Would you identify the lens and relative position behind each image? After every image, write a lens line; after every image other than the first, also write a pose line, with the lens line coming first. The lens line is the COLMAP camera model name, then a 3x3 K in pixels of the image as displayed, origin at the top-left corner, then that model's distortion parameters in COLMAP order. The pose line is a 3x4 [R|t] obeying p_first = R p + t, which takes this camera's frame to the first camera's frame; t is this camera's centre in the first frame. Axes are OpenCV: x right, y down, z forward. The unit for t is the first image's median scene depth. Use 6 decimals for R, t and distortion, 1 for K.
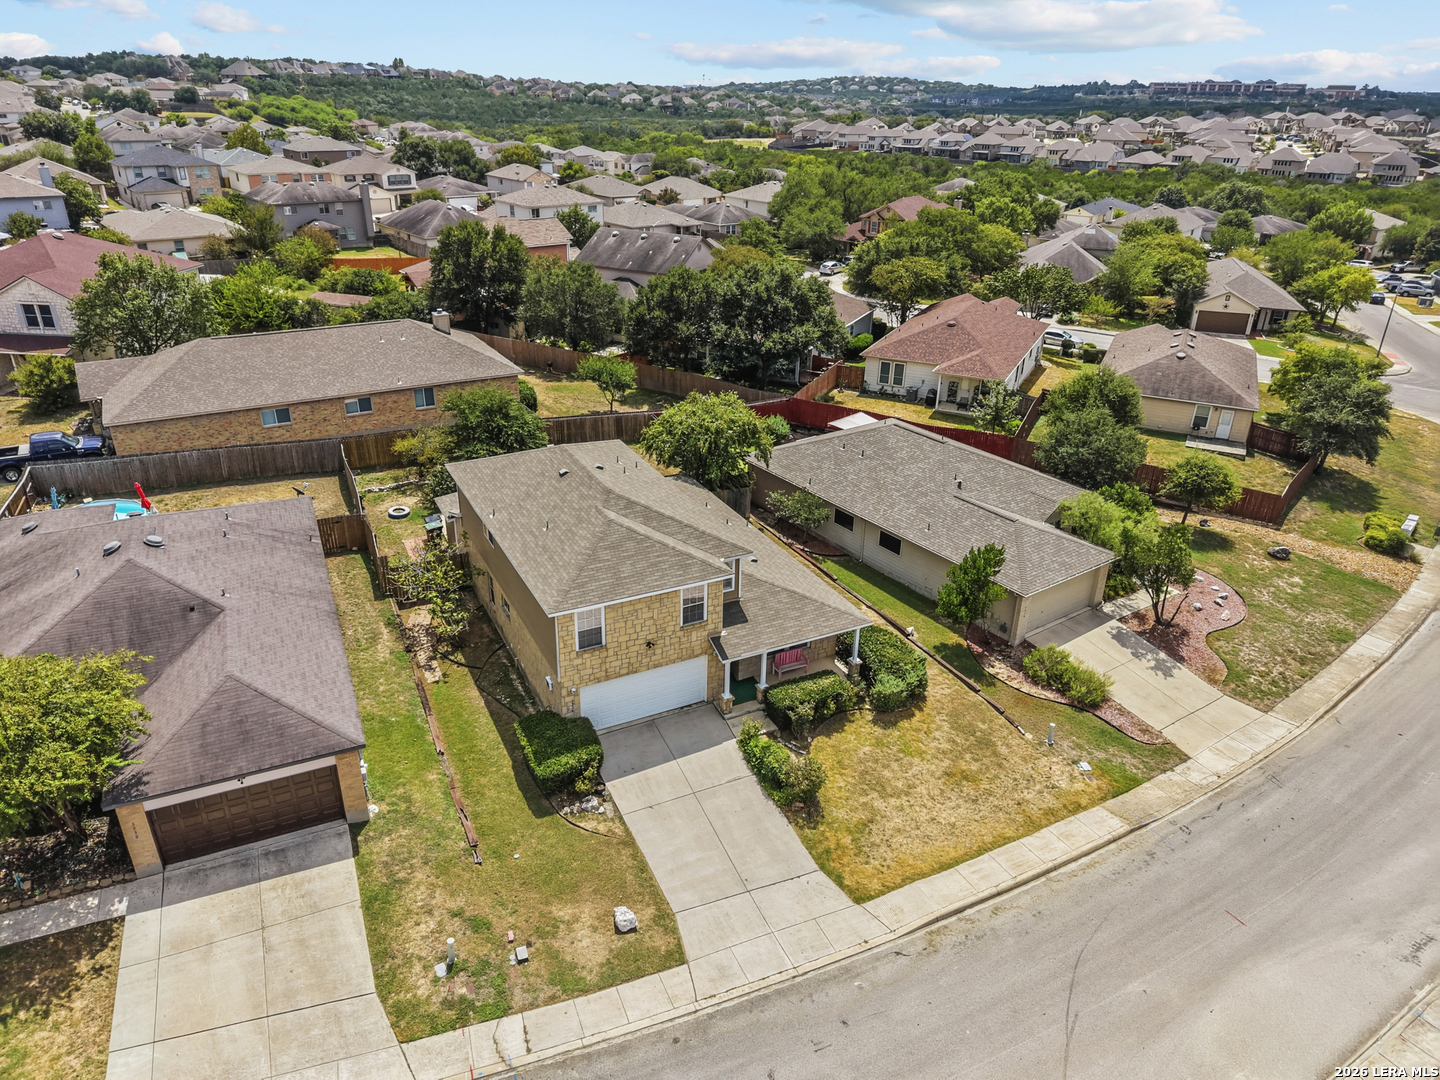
lens RADIAL K [[966.0, 0, 720.0], [0, 966.0, 540.0], [0, 0, 1]] dist [0.033628, -0.022055]
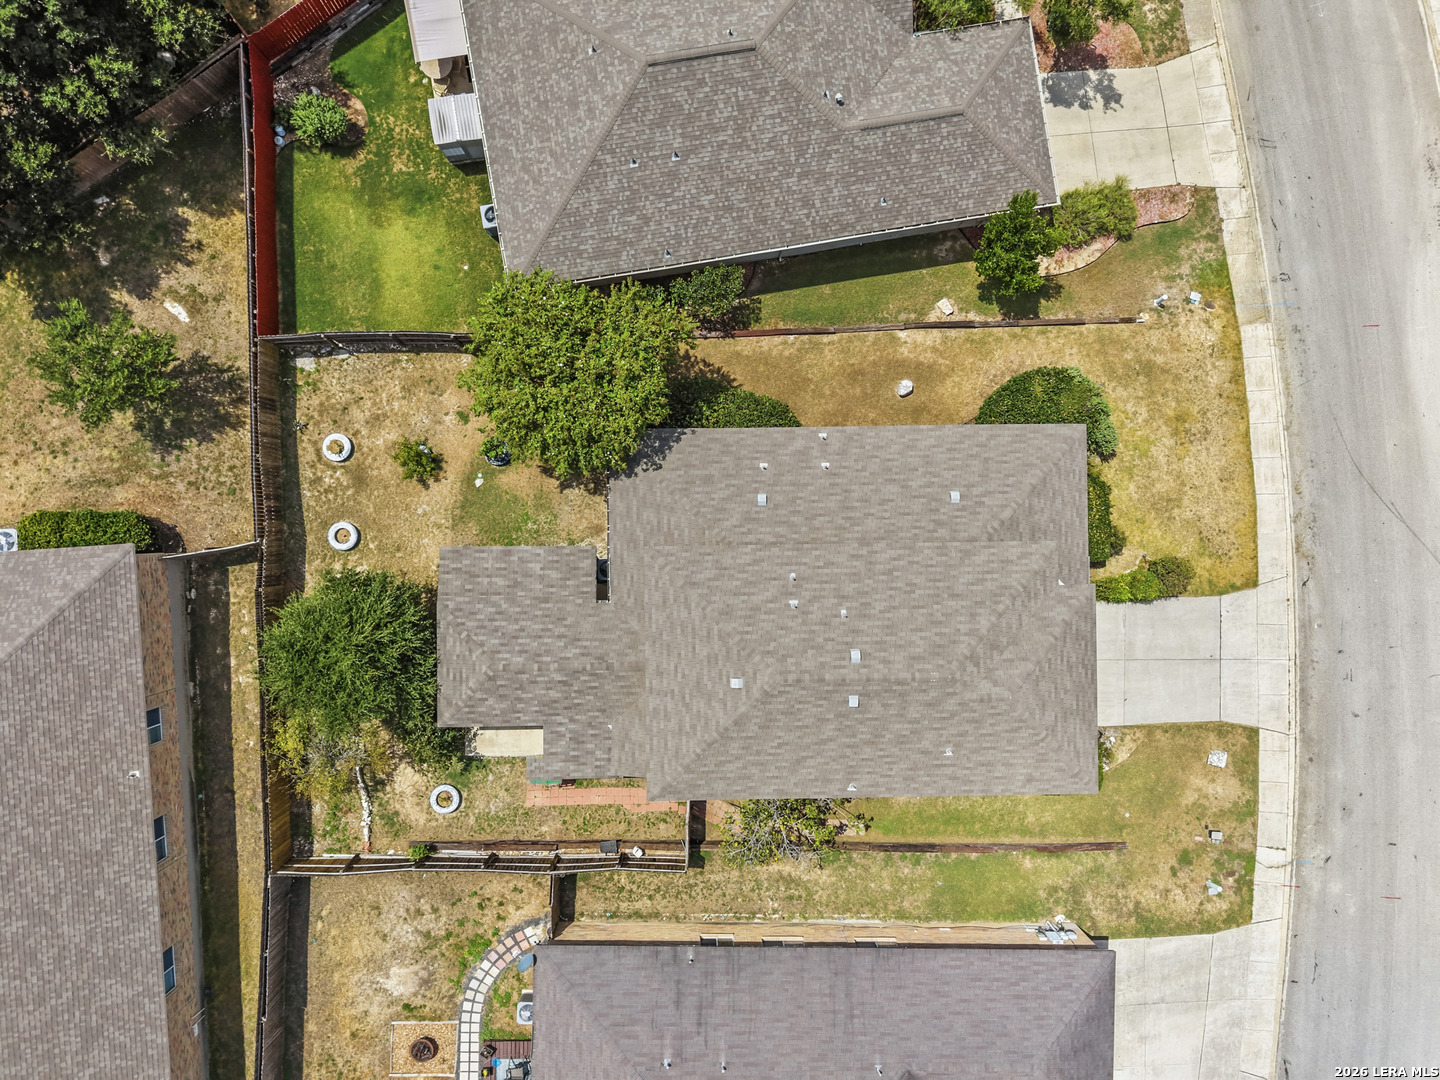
lens RADIAL K [[966.0, 0, 720.0], [0, 966.0, 540.0], [0, 0, 1]] dist [0.033628, -0.022055]
pose [[0.442083, -0.896968, -0.003264, -0.121277], [0.361888, 0.175029, 0.915643, -1.120951], [-0.820731, -0.405971, 0.401979, 1.099058]]
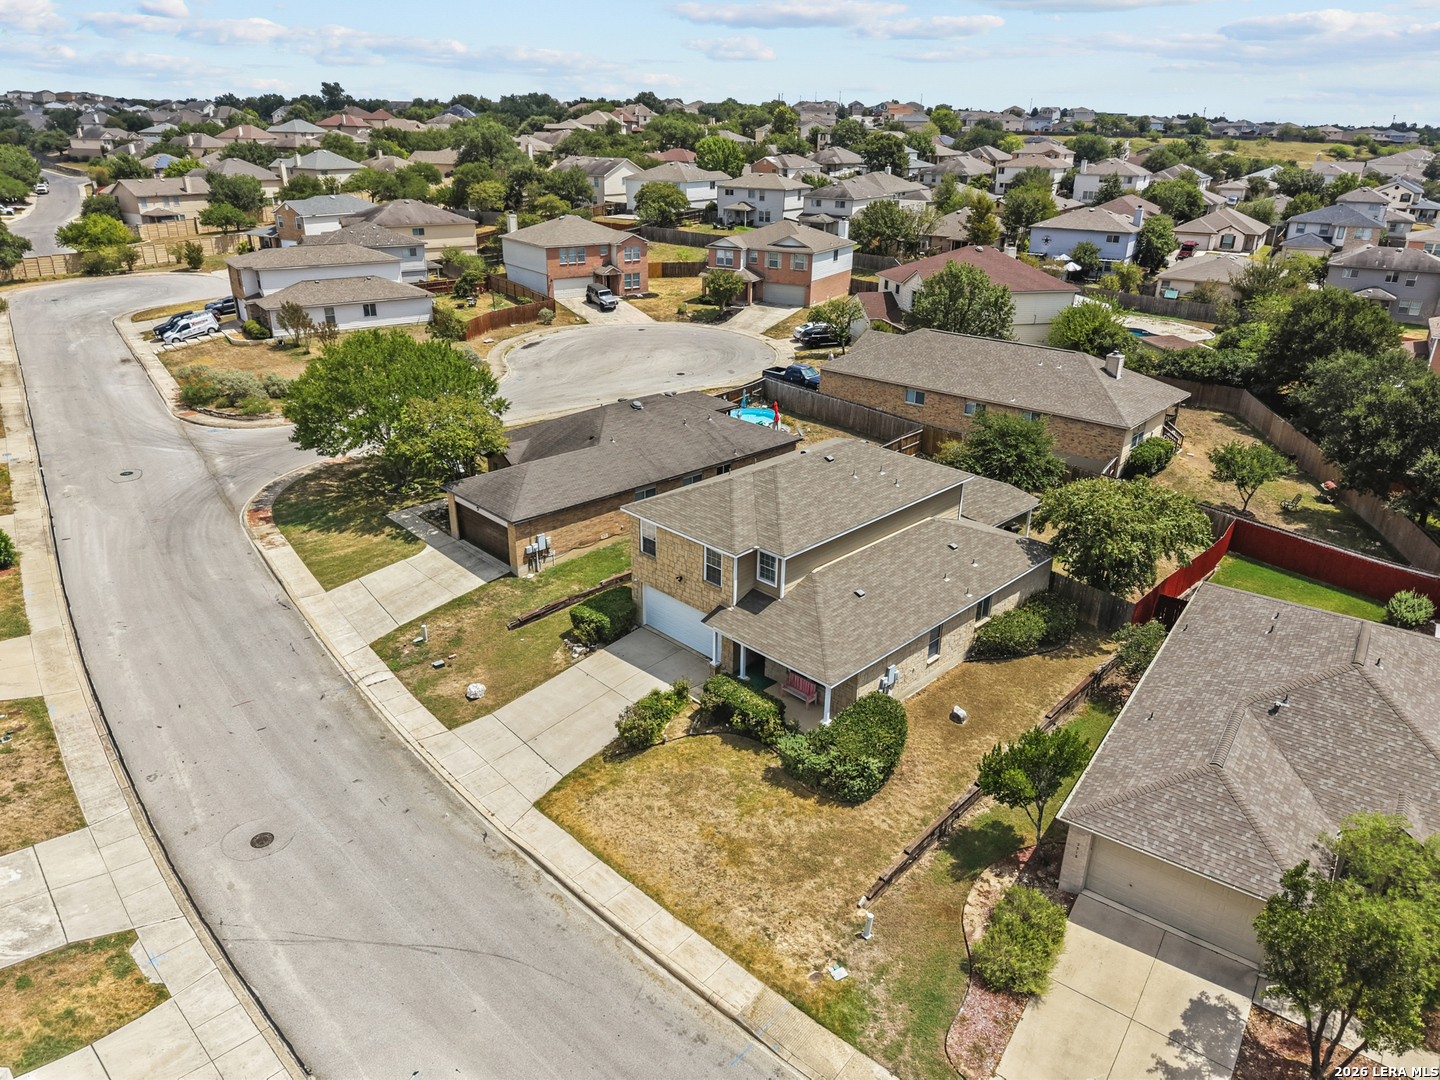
lens RADIAL K [[966.0, 0, 720.0], [0, 966.0, 540.0], [0, 0, 1]] dist [0.033628, -0.022055]
pose [[0.316066, 0.364368, -0.875979, 1.101524], [-0.419008, 0.881993, 0.215685, -0.238112], [0.851196, 0.298871, 0.431441, 0.606126]]
